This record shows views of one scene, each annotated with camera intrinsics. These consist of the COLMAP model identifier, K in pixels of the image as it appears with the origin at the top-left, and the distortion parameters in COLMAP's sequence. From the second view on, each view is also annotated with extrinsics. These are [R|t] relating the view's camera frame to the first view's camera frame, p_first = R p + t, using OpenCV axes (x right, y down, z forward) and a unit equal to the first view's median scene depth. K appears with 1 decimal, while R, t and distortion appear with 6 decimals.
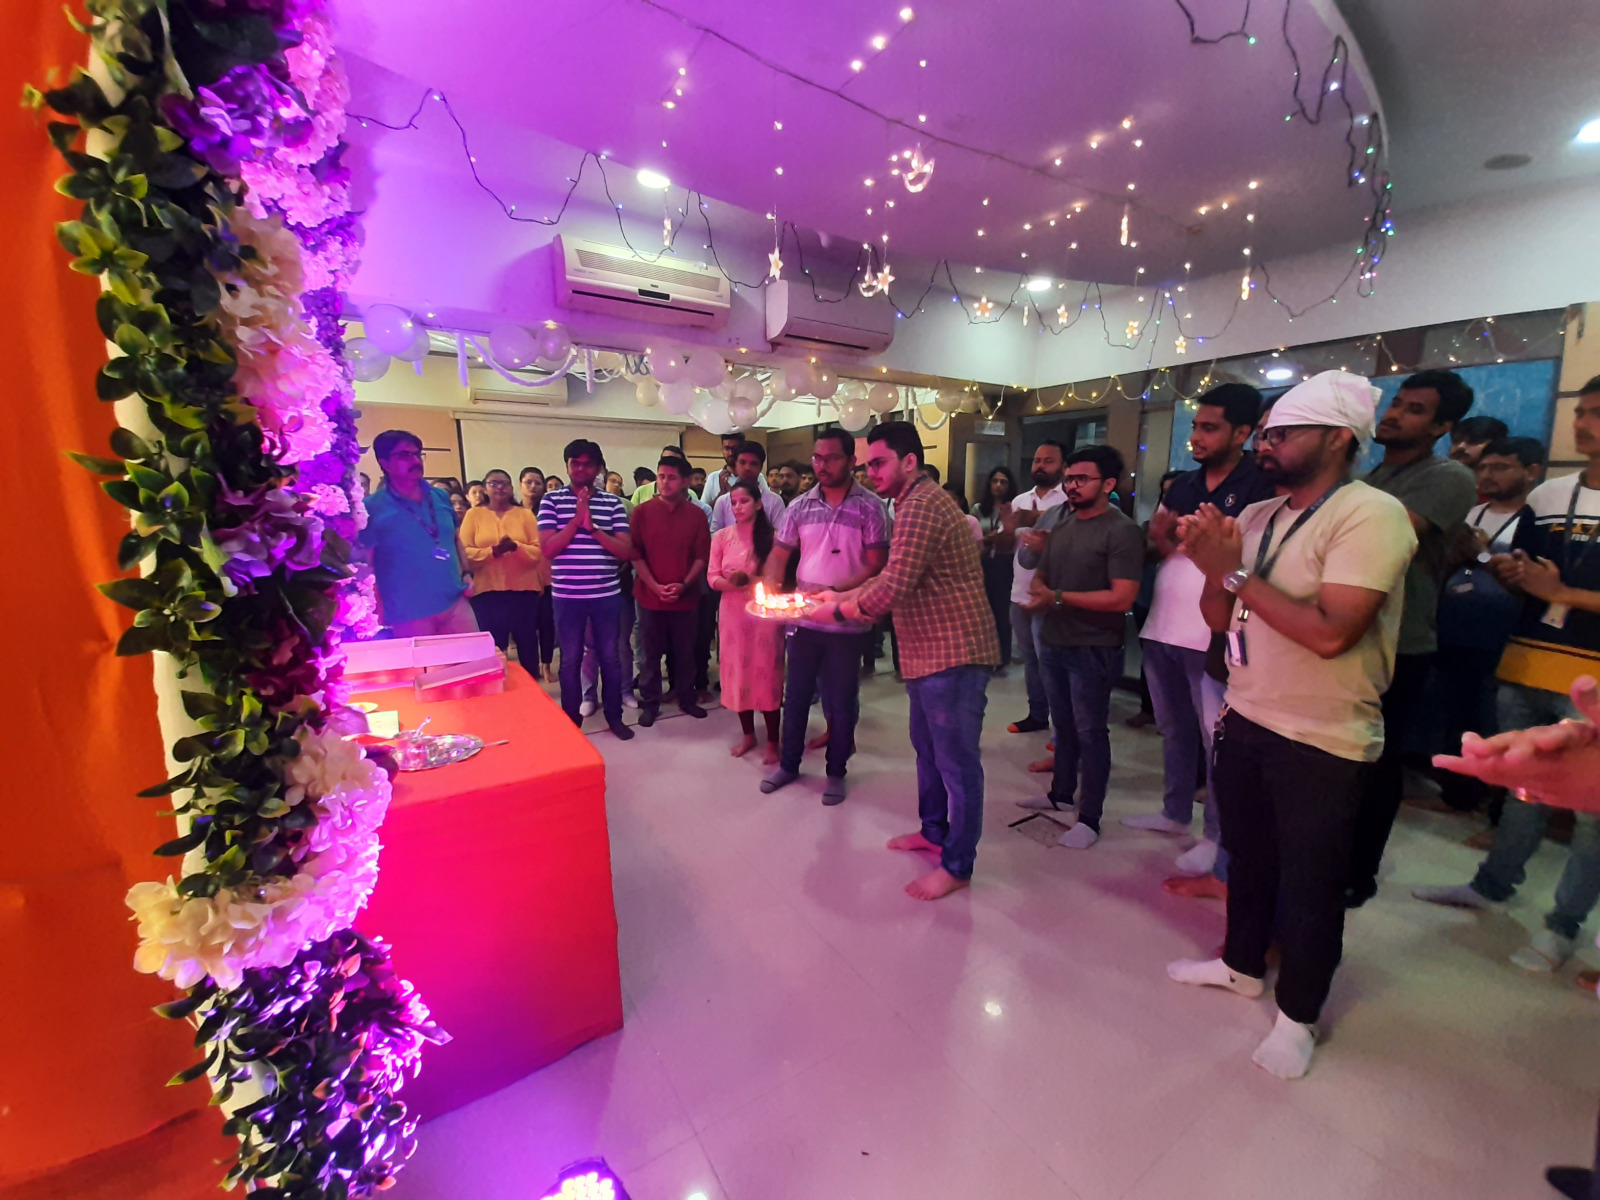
lens RADIAL K [[555.9, 0, 800.0], [0, 555.9, 600.0], [0, 0, 1]] dist [0.007917, -0.009846]
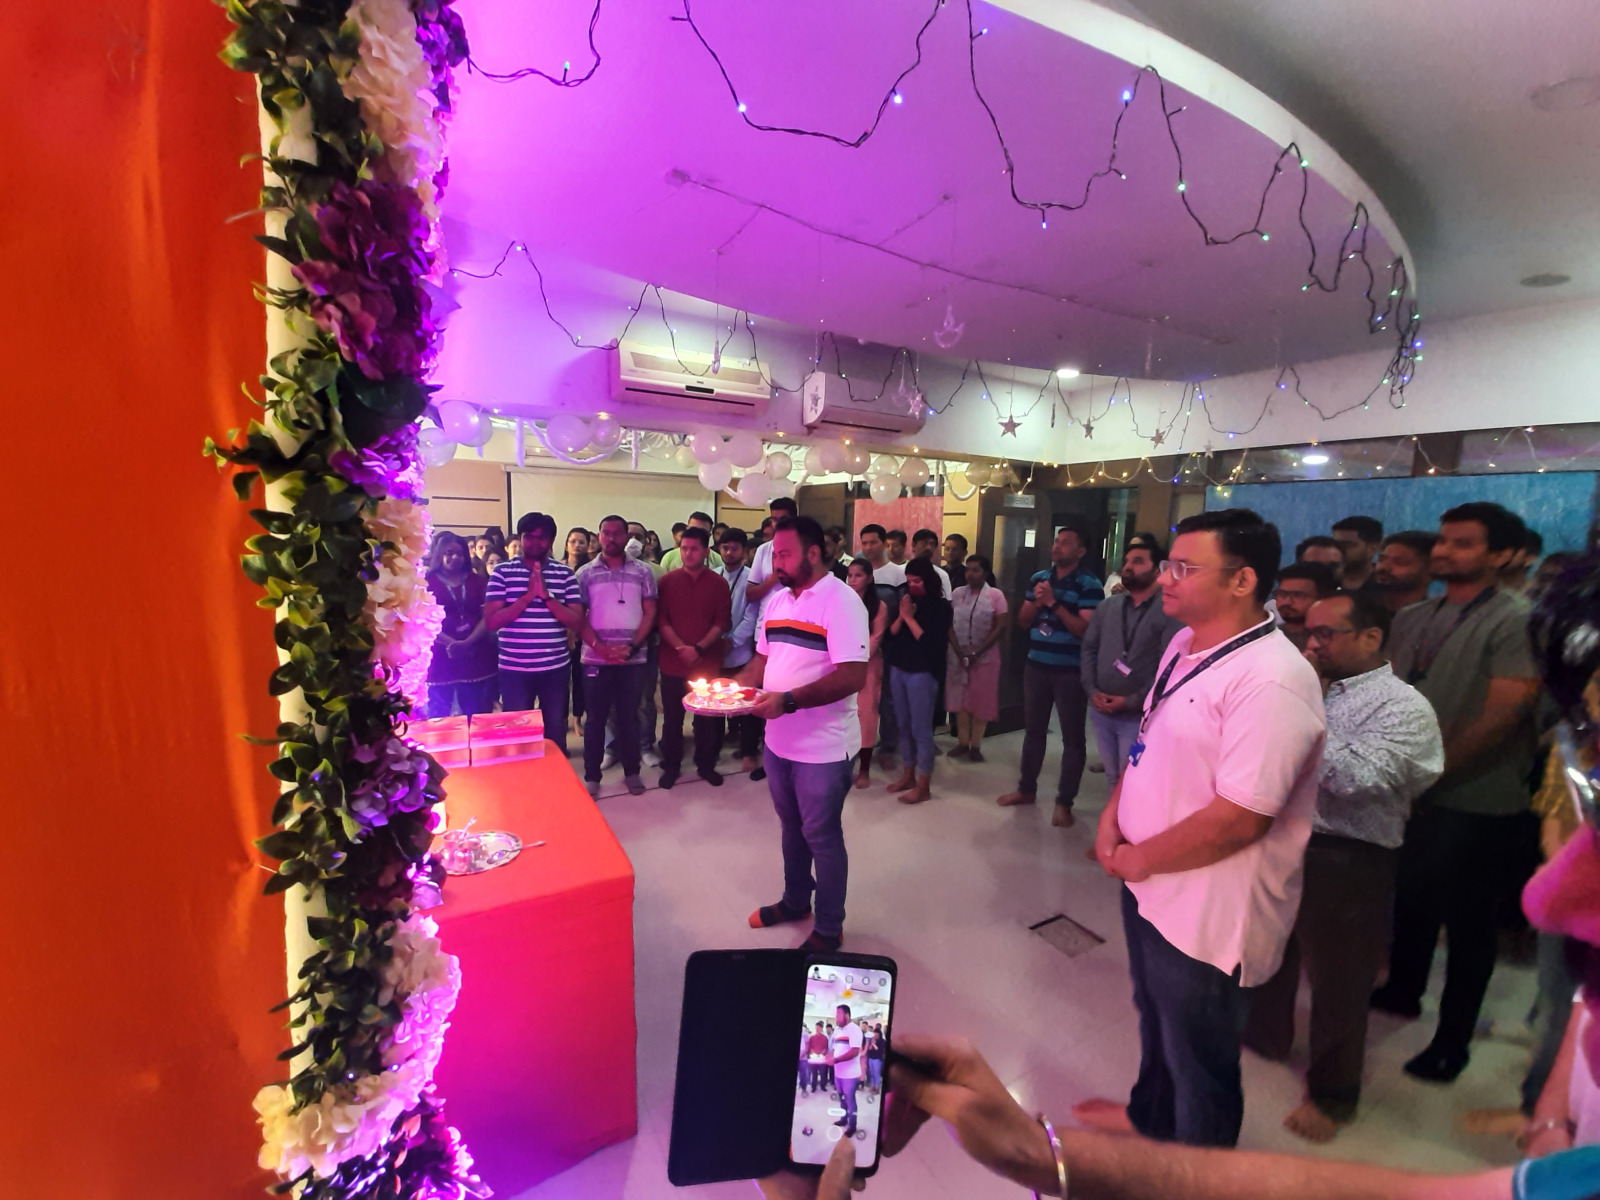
lens RADIAL K [[555.9, 0, 800.0], [0, 555.9, 600.0], [0, 0, 1]] dist [0.007917, -0.009846]
pose [[0.998084, 0.037208, -0.049433, -0.006245], [-0.040327, 0.997155, -0.063686, -0.178482], [0.046922, 0.065557, 0.996745, -0.071139]]
